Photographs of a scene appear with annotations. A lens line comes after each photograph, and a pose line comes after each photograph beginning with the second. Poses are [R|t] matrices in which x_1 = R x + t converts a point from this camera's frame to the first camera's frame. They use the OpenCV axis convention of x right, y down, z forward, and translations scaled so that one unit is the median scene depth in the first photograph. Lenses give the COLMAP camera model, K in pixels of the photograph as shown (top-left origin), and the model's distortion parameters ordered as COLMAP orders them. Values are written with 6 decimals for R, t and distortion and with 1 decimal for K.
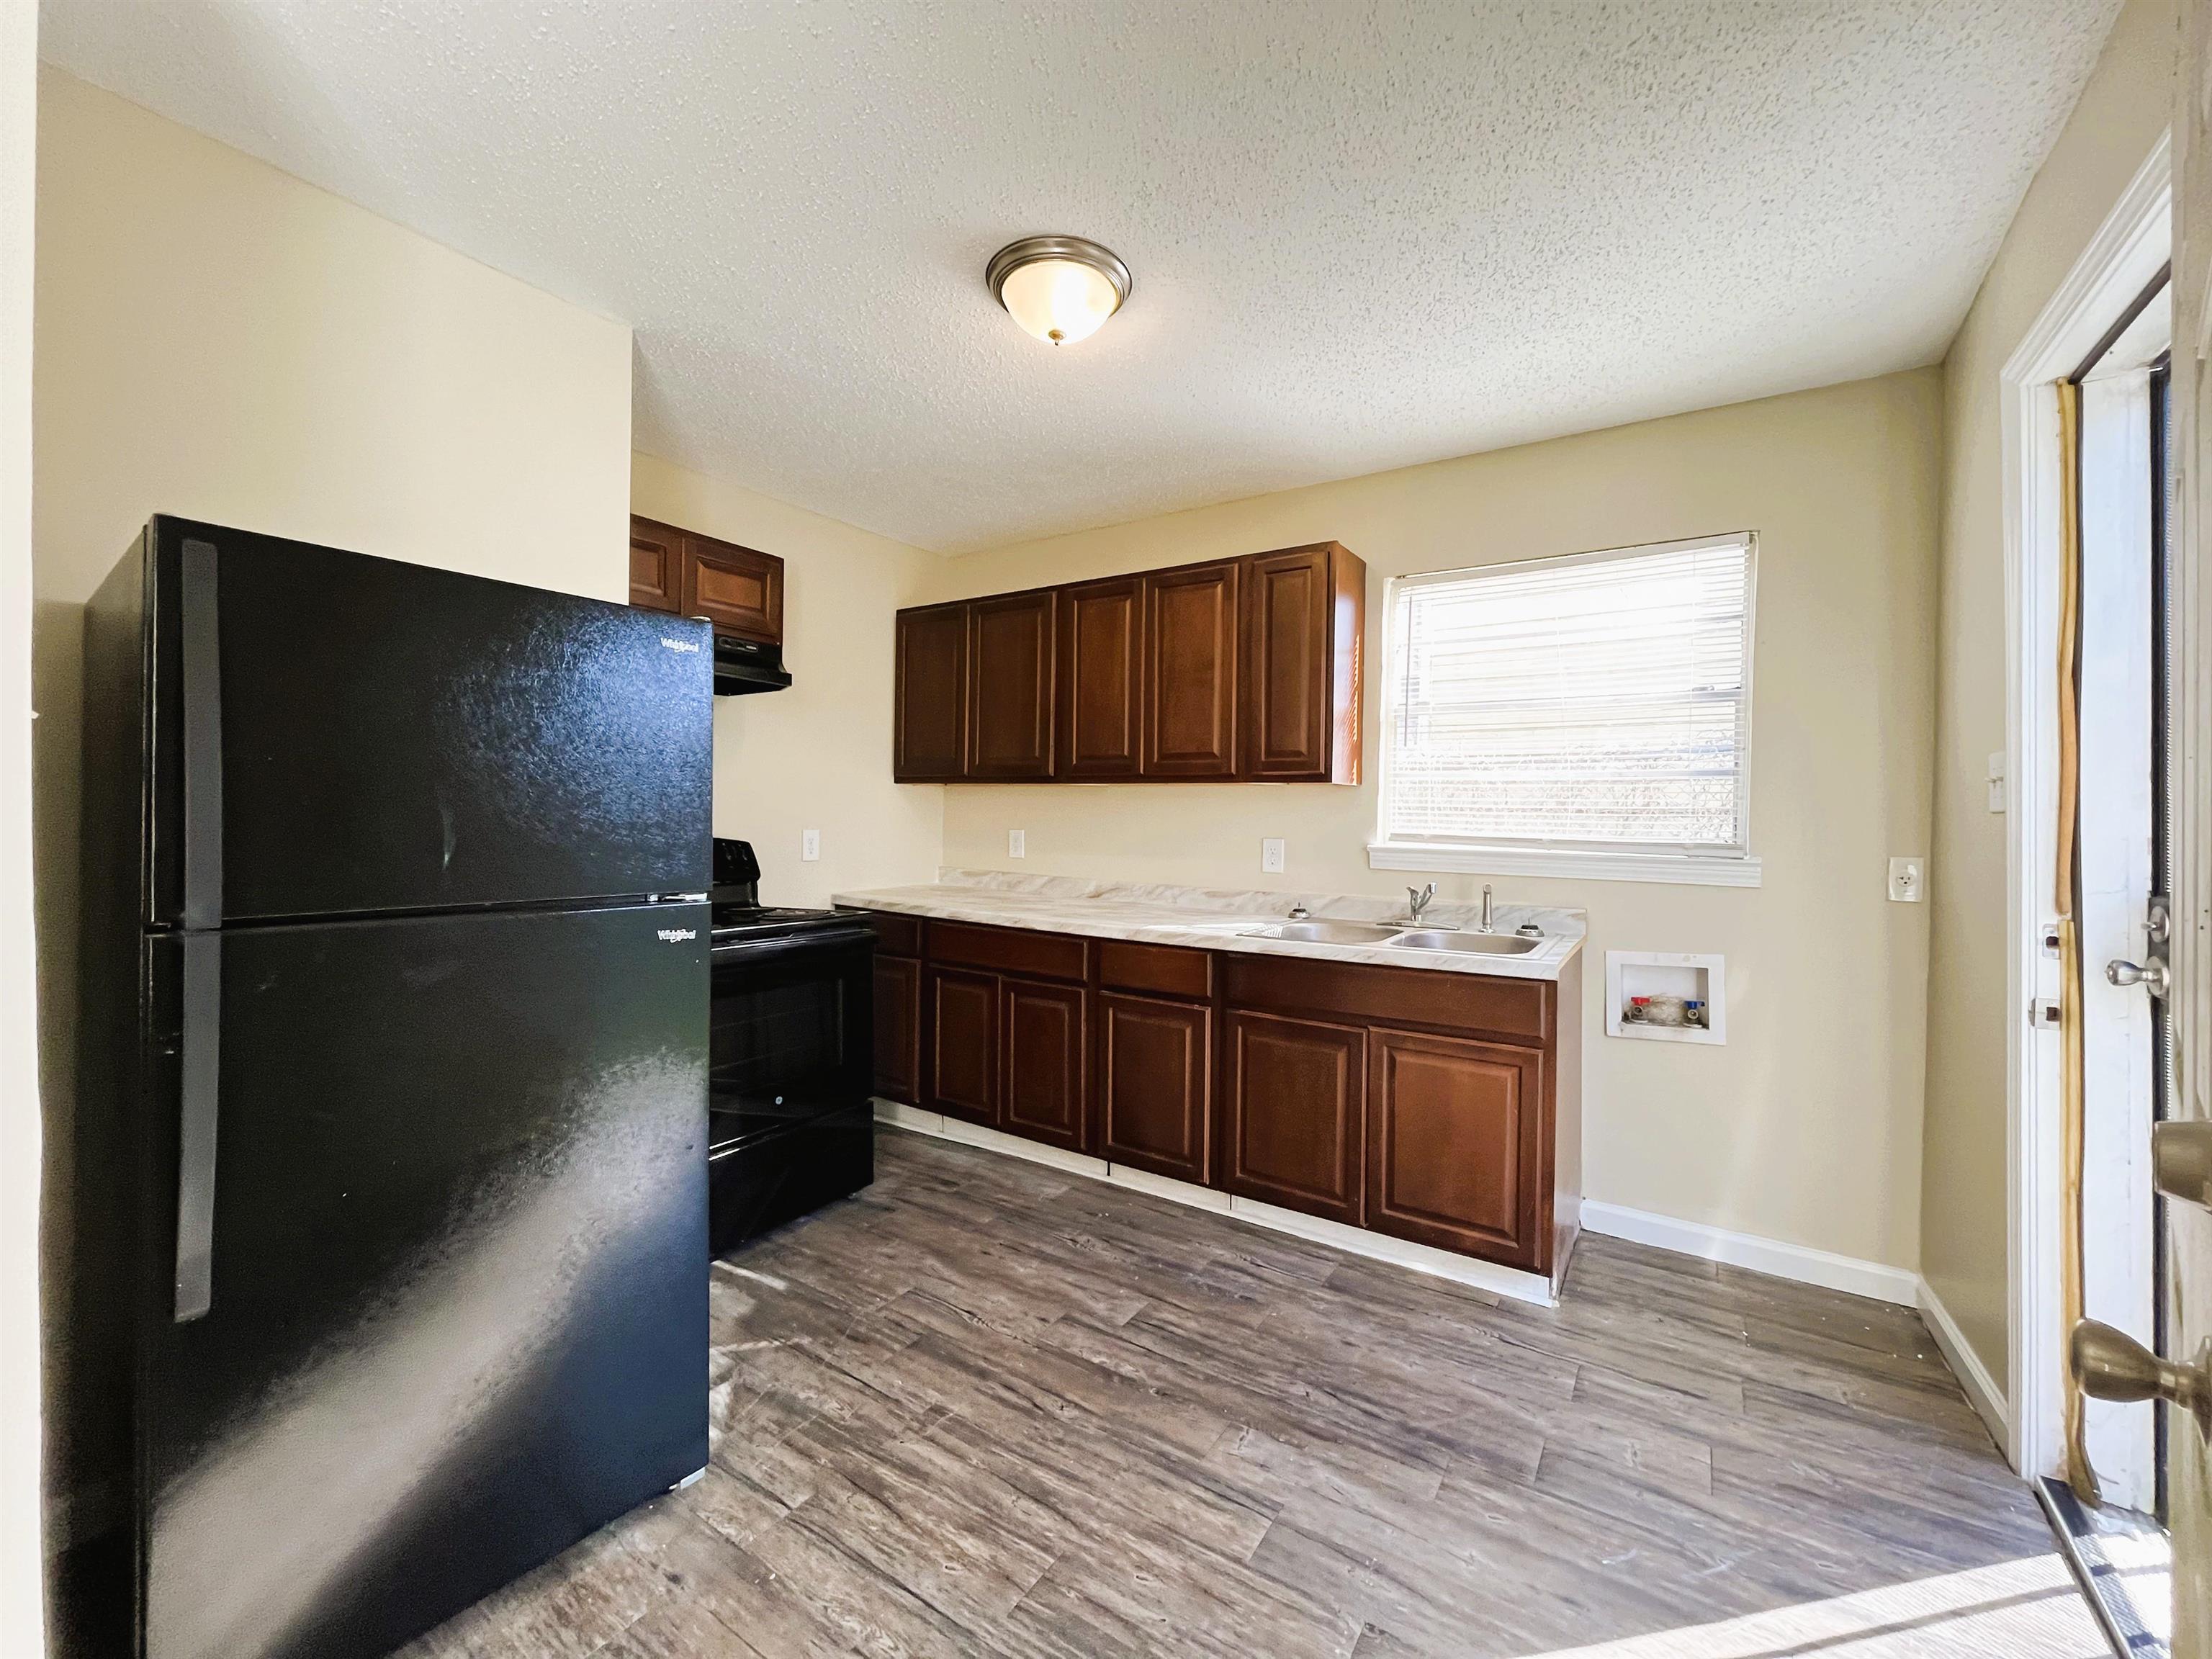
lens RADIAL K [[887.4, 0, 1102.6], [0, 887.4, 823.1], [0, 0, 1]] dist [0.000352, -0.000161]
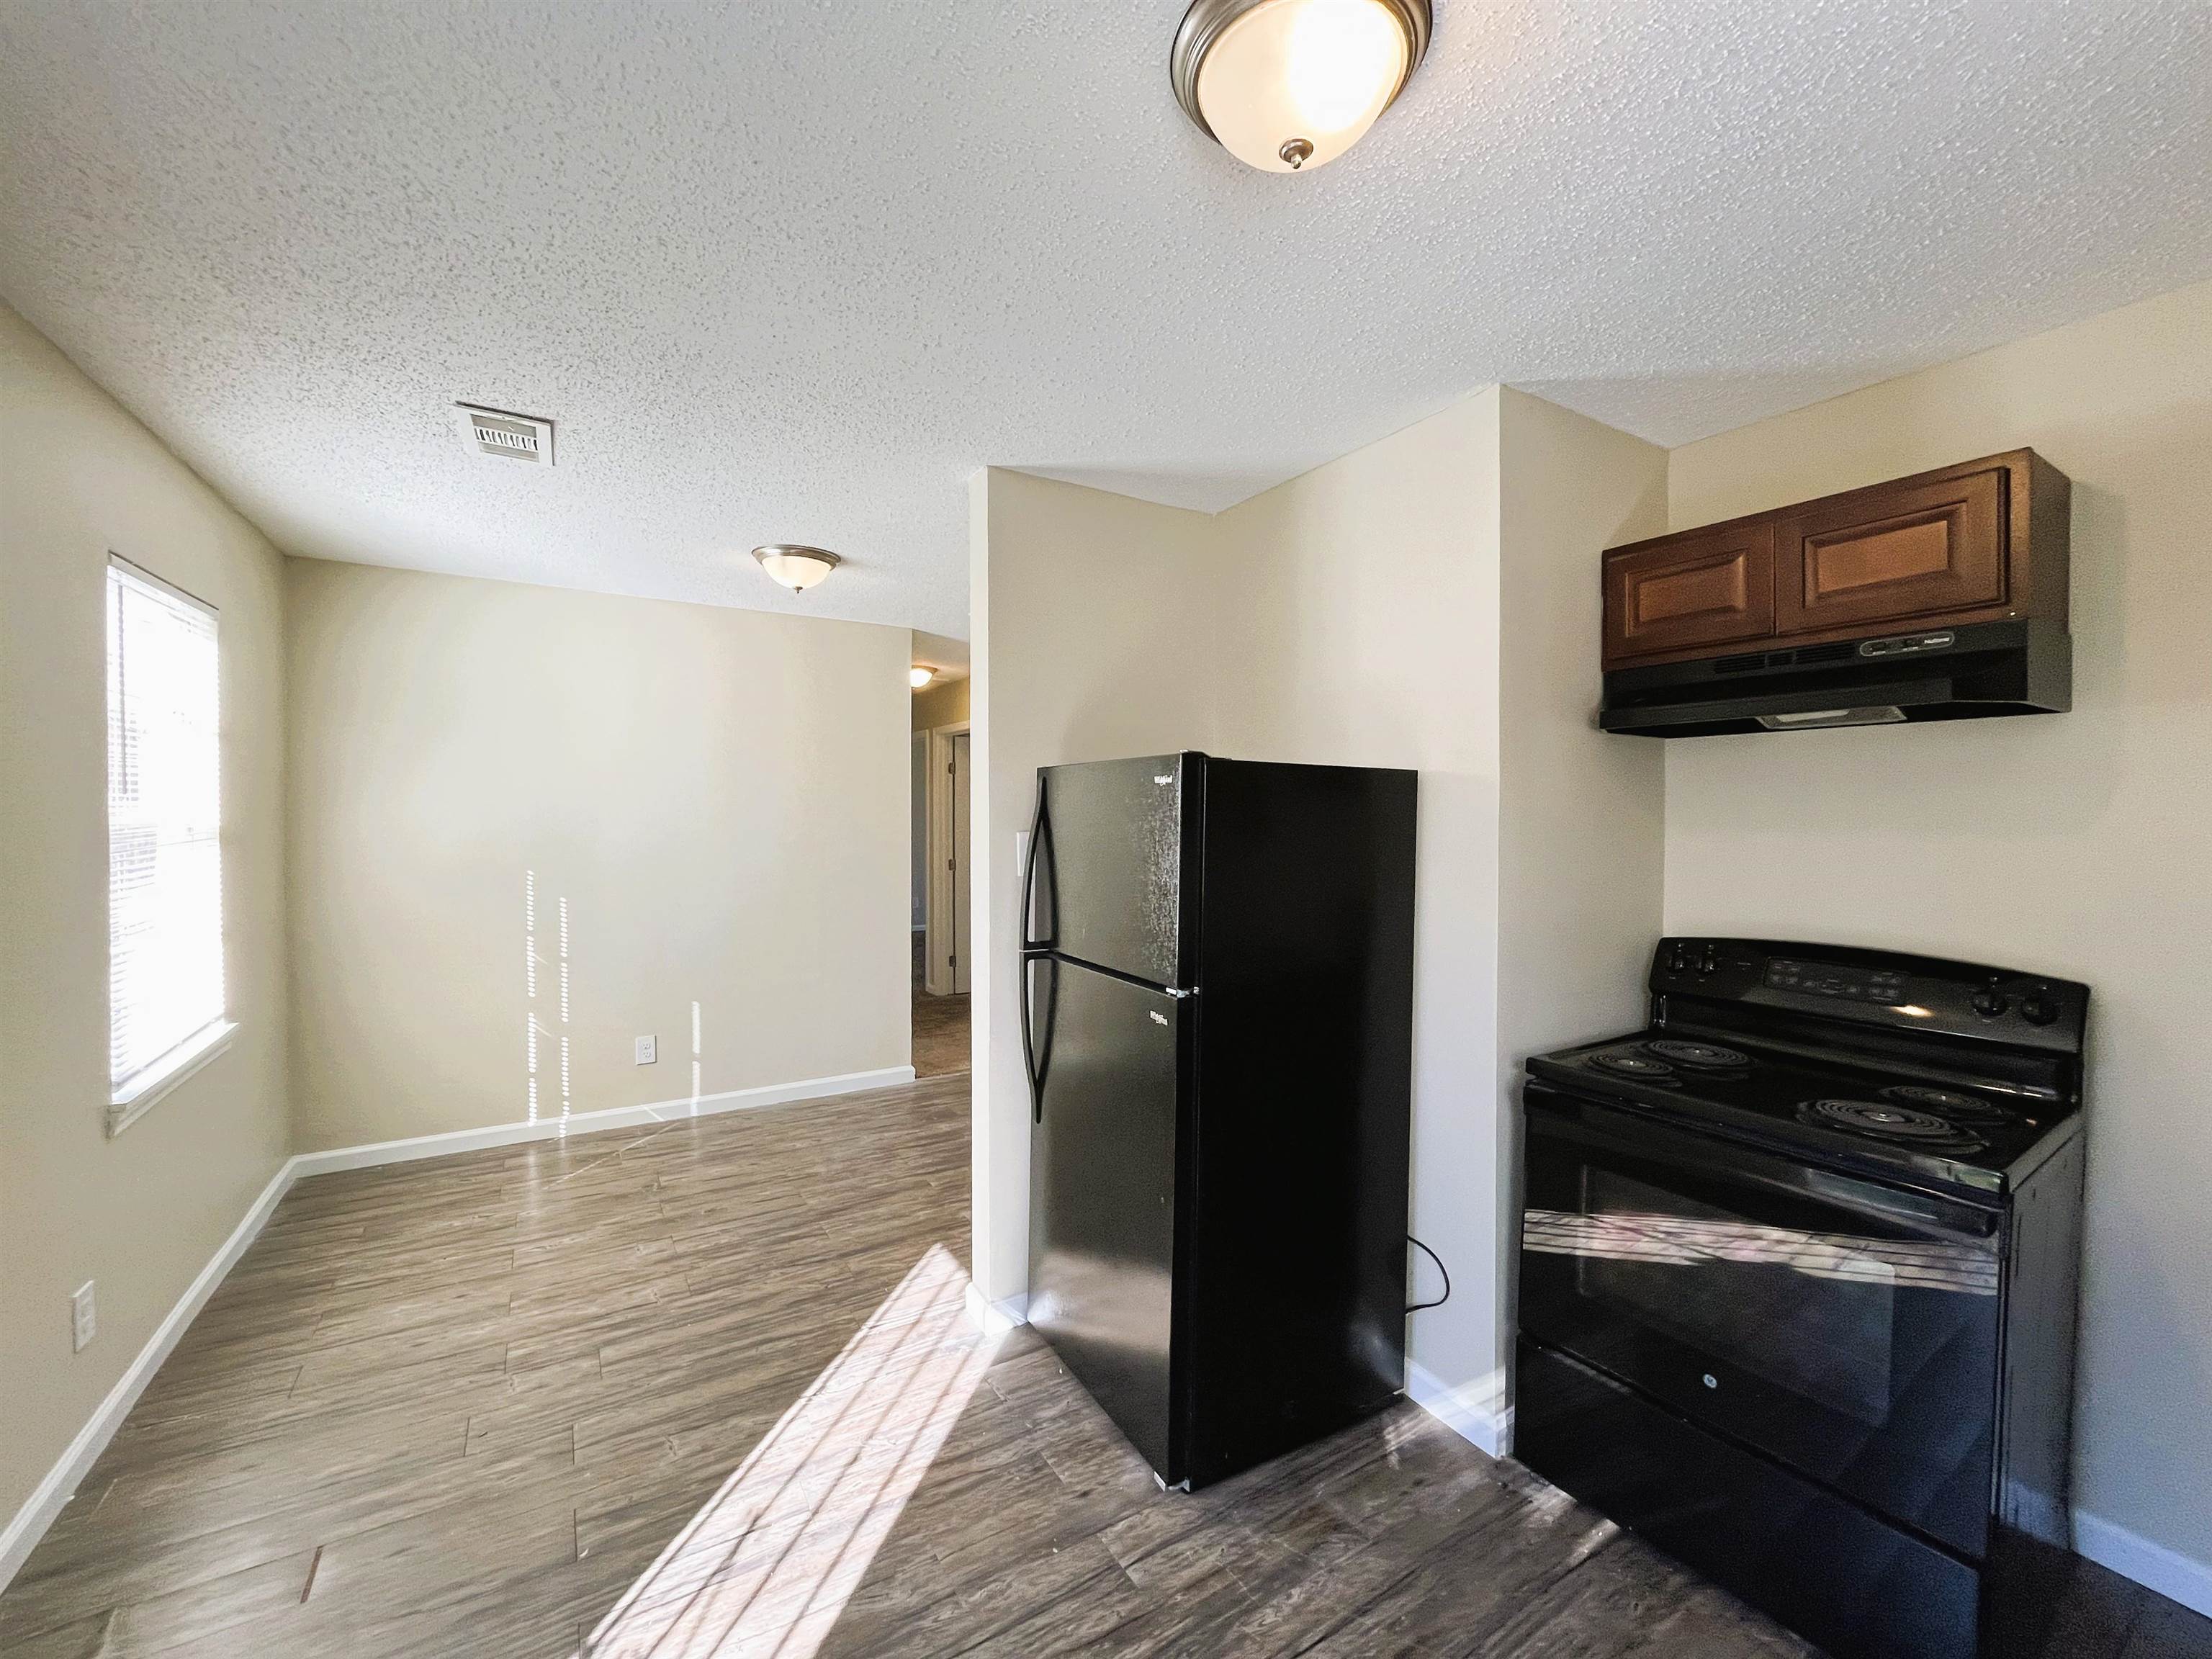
lens RADIAL K [[887.4, 0, 1102.6], [0, 887.4, 823.1], [0, 0, 1]] dist [0.000352, -0.000161]
pose [[-0.407134, -0.005677, -0.913351, 0.654023], [-0.011983, 0.999928, -0.000873, -0.137067], [0.913290, 0.010589, -0.407173, 1.399255]]
